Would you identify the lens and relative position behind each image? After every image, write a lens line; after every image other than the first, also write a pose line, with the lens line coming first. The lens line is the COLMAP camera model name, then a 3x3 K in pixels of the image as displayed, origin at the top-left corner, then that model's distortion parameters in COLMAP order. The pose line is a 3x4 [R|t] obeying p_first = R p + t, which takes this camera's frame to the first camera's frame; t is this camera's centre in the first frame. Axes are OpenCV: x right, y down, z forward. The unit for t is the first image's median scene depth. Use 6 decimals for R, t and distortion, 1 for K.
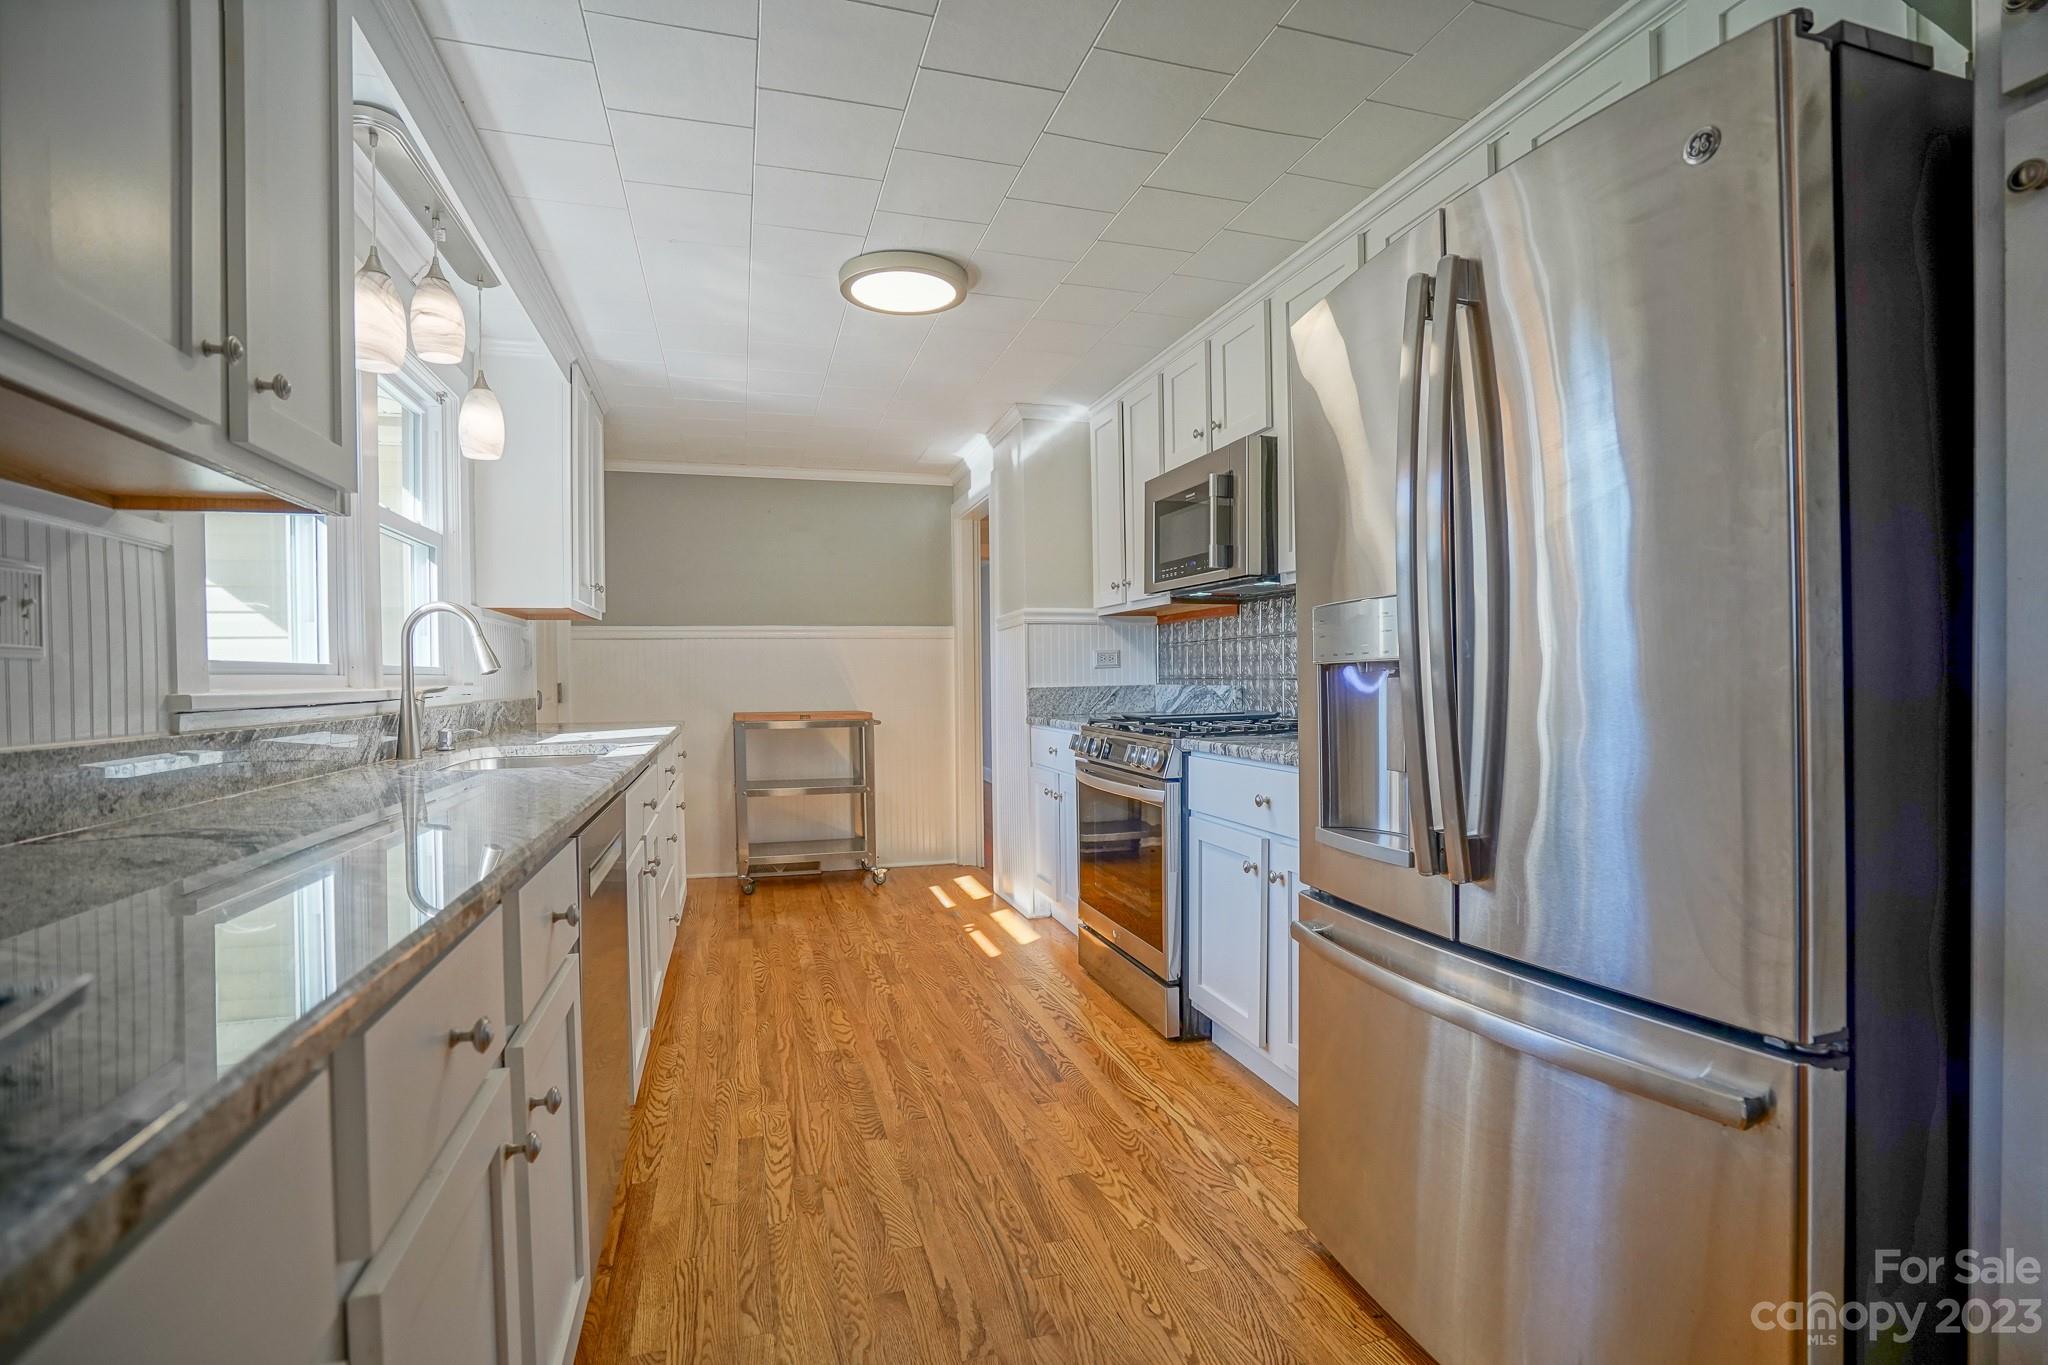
lens RADIAL K [[951.3, 0, 1016.6], [0, 951.3, 691.0], [0, 0, 1]] dist [-0.047150, 0.015835]
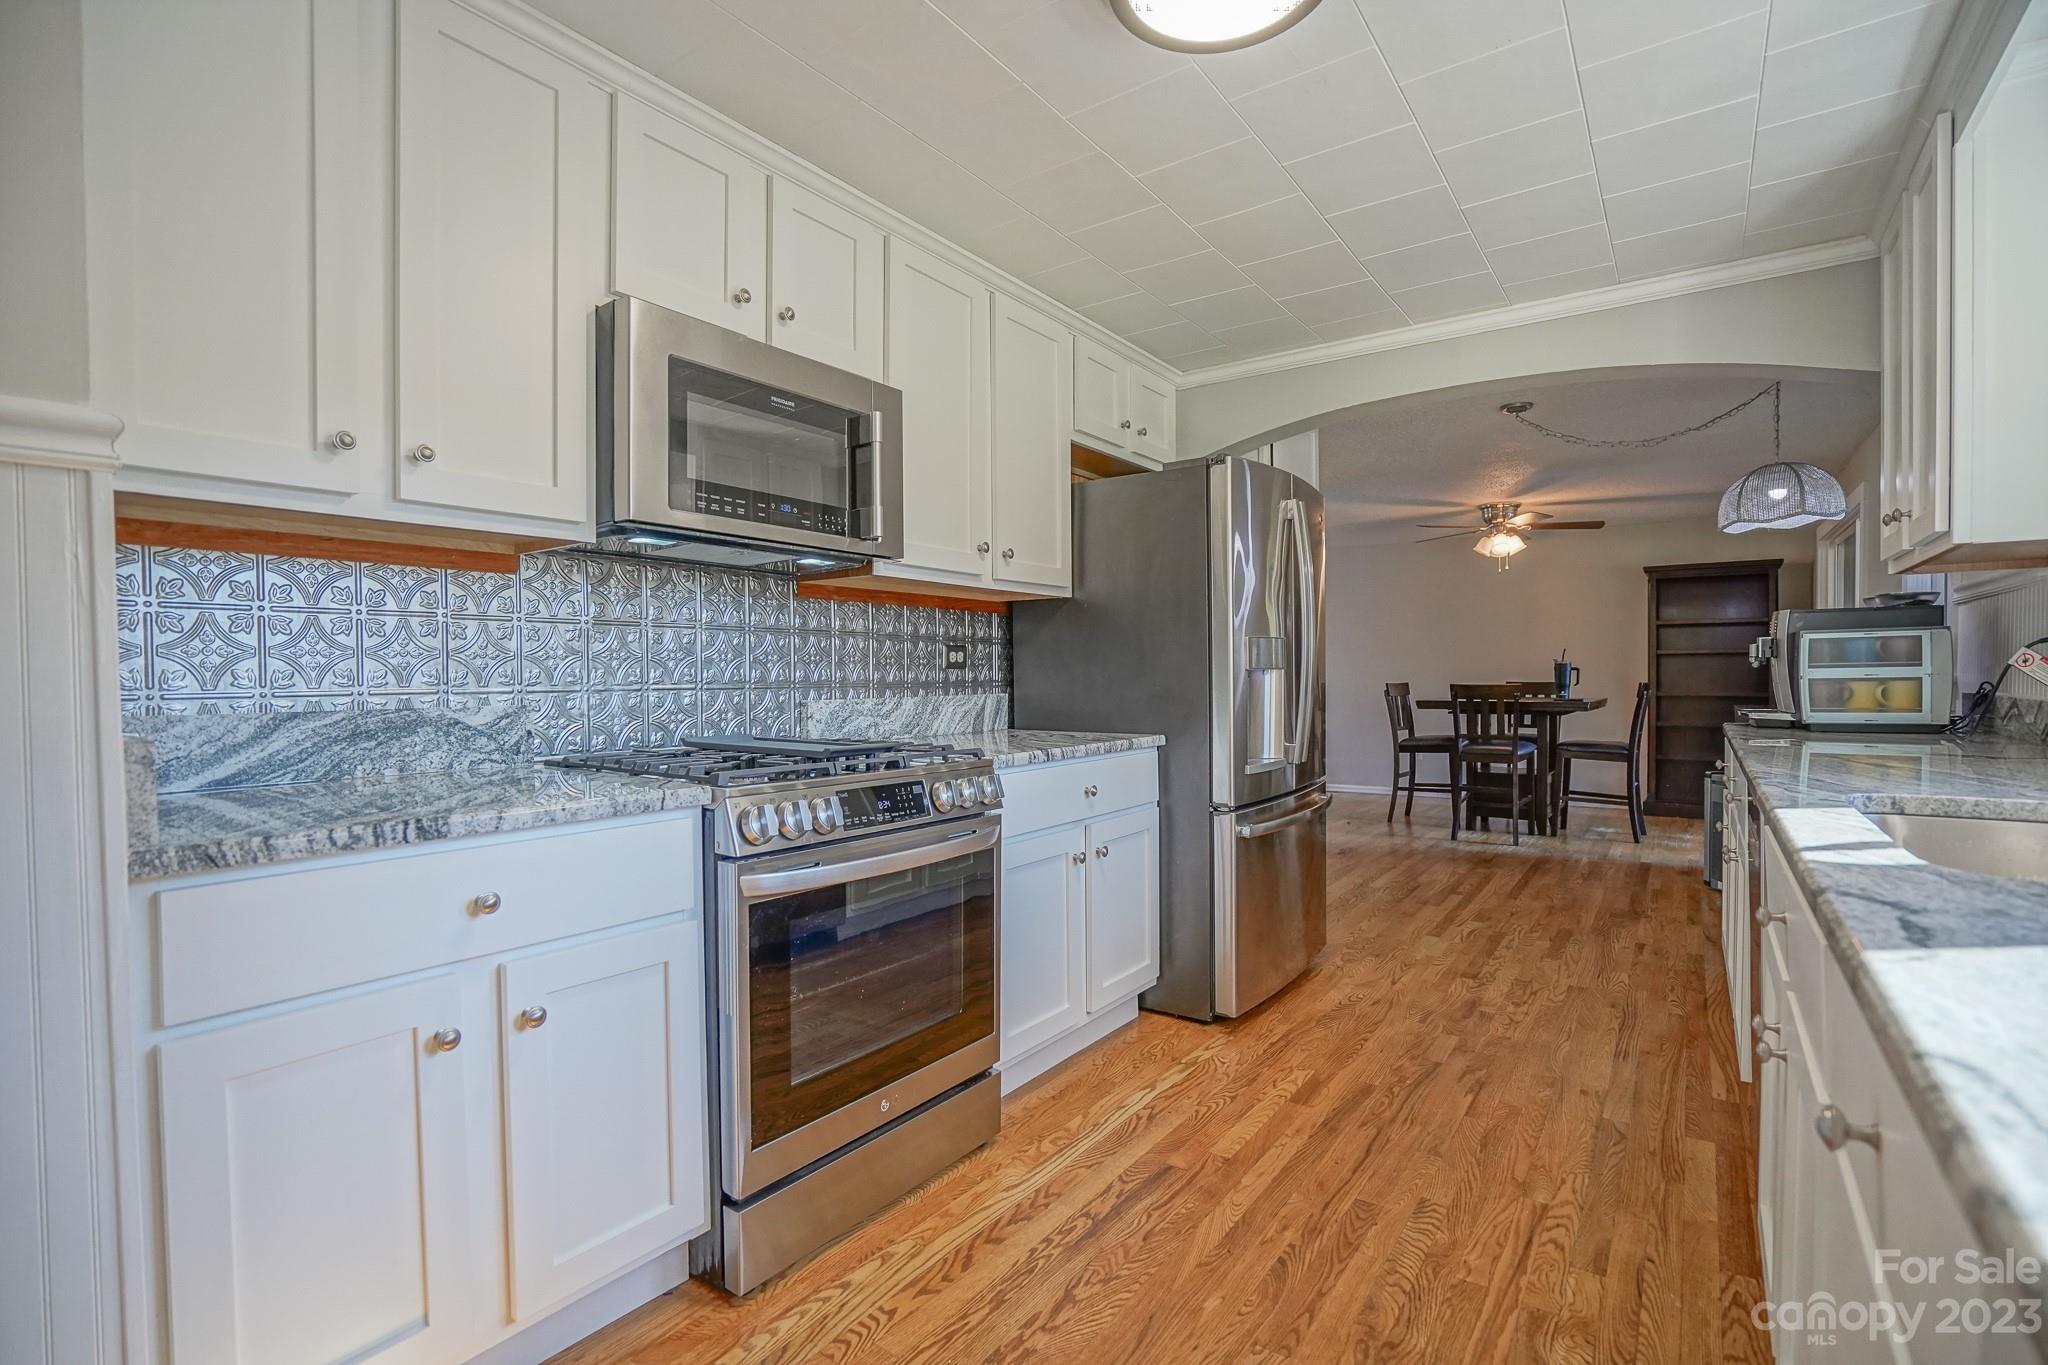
lens RADIAL K [[951.3, 0, 1016.6], [0, 951.3, 691.0], [0, 0, 1]] dist [-0.047150, 0.015835]
pose [[-0.610740, 0.000828, 0.791831, -0.373948], [0.025714, 0.999493, 0.018789, -0.016574], [-0.791413, 0.031836, -0.610452, 1.134968]]
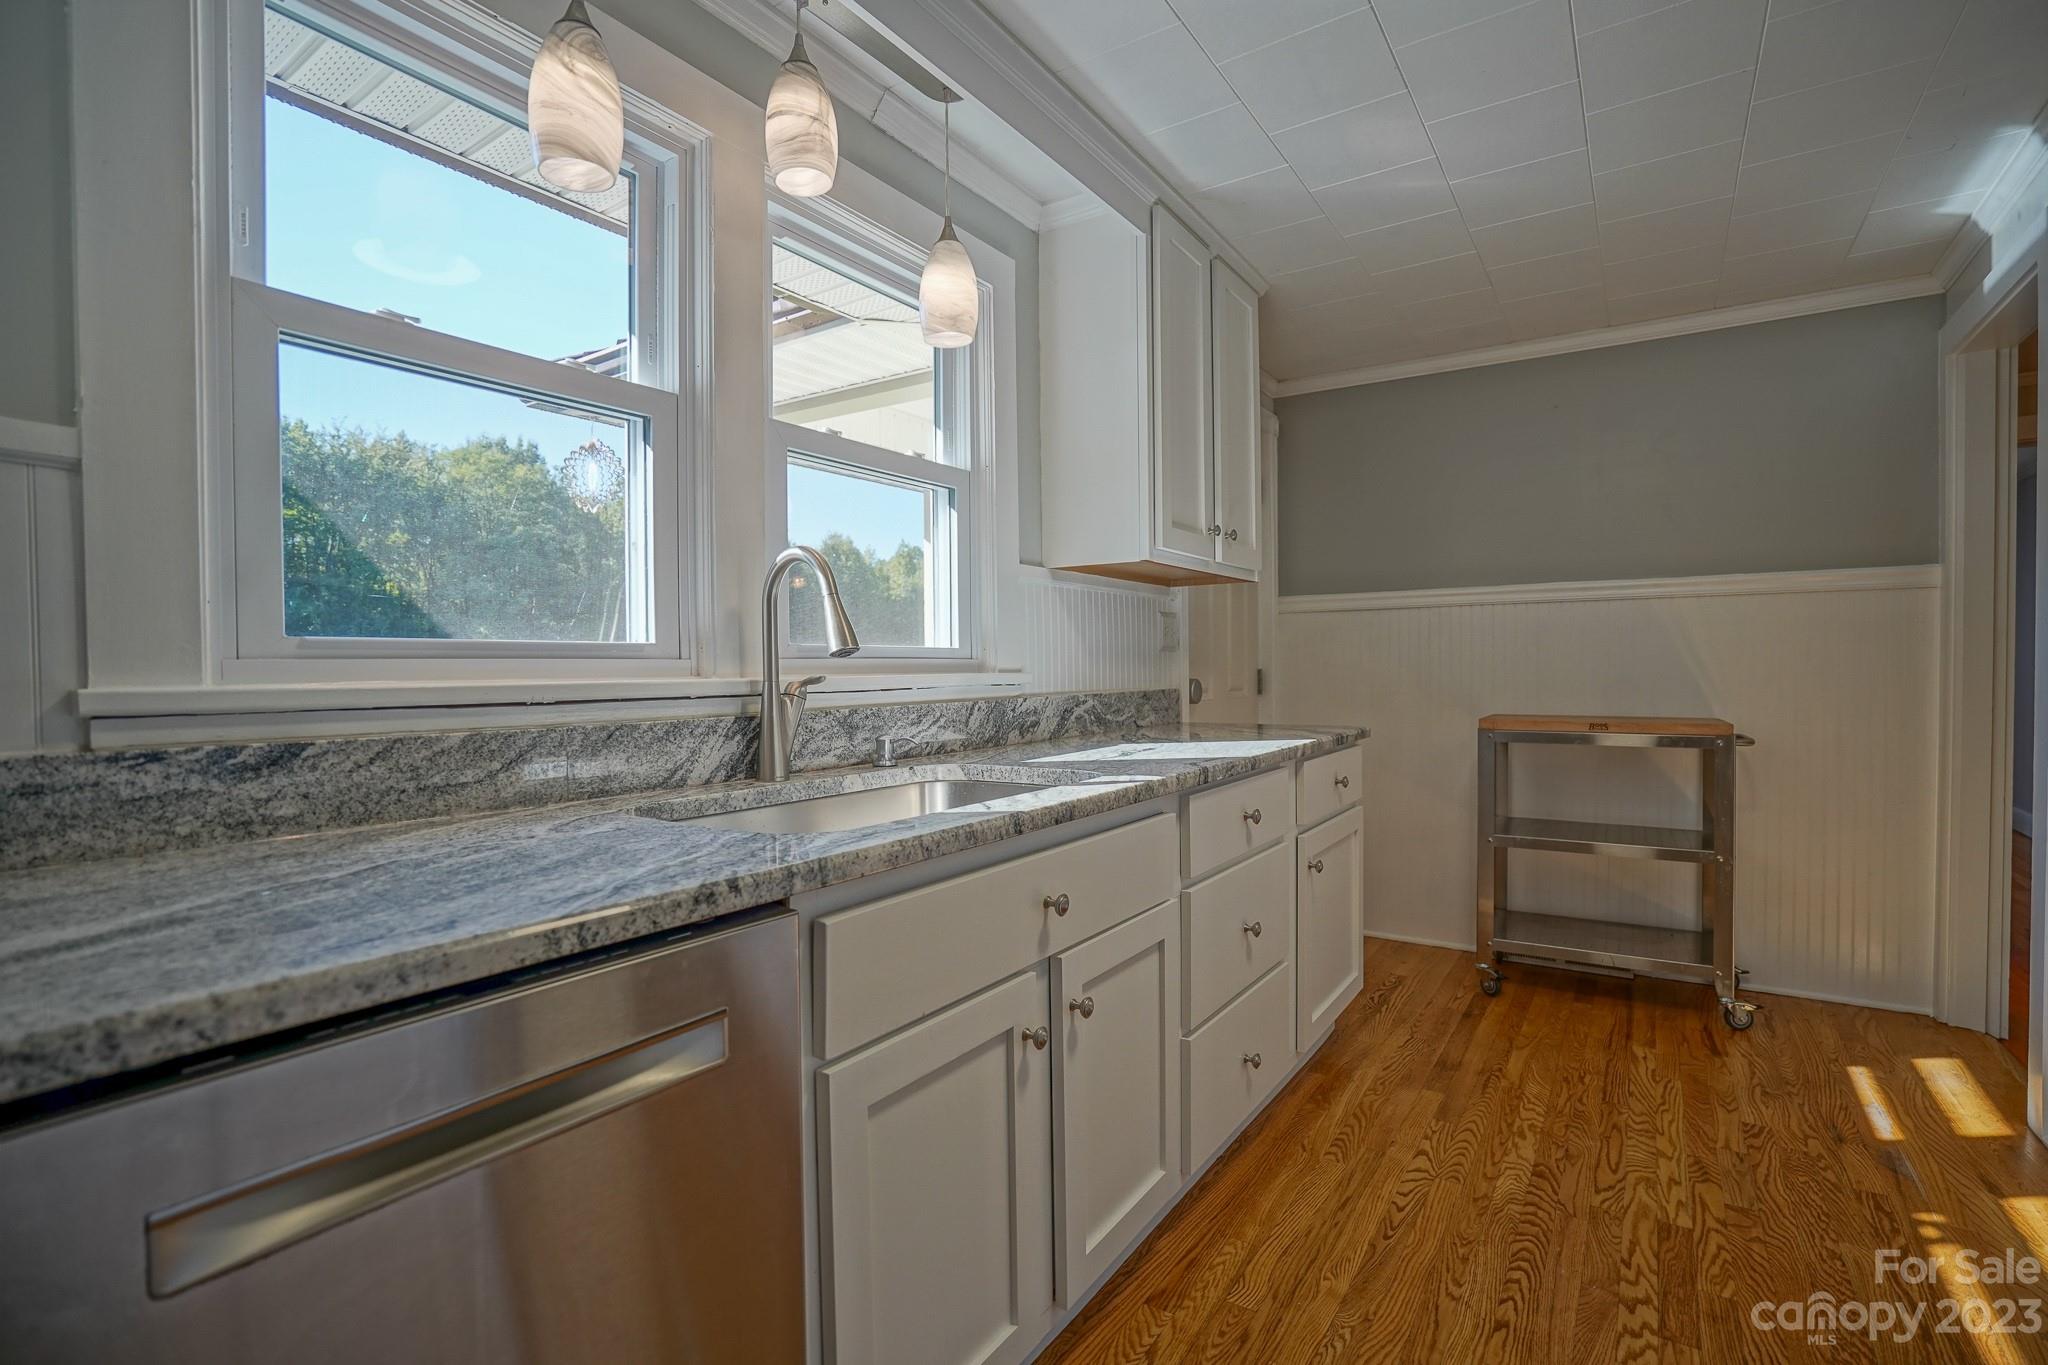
lens RADIAL K [[956.7, 0, 1032.2], [0, 956.7, 690.6], [0, 0, 1]] dist [-0.039022, 0.017622]
pose [[0.648990, 0.021296, -0.760499, 0.004227], [-0.009584, 0.999758, 0.019817, -0.006227], [0.760737, -0.005572, 0.649037, 0.446237]]
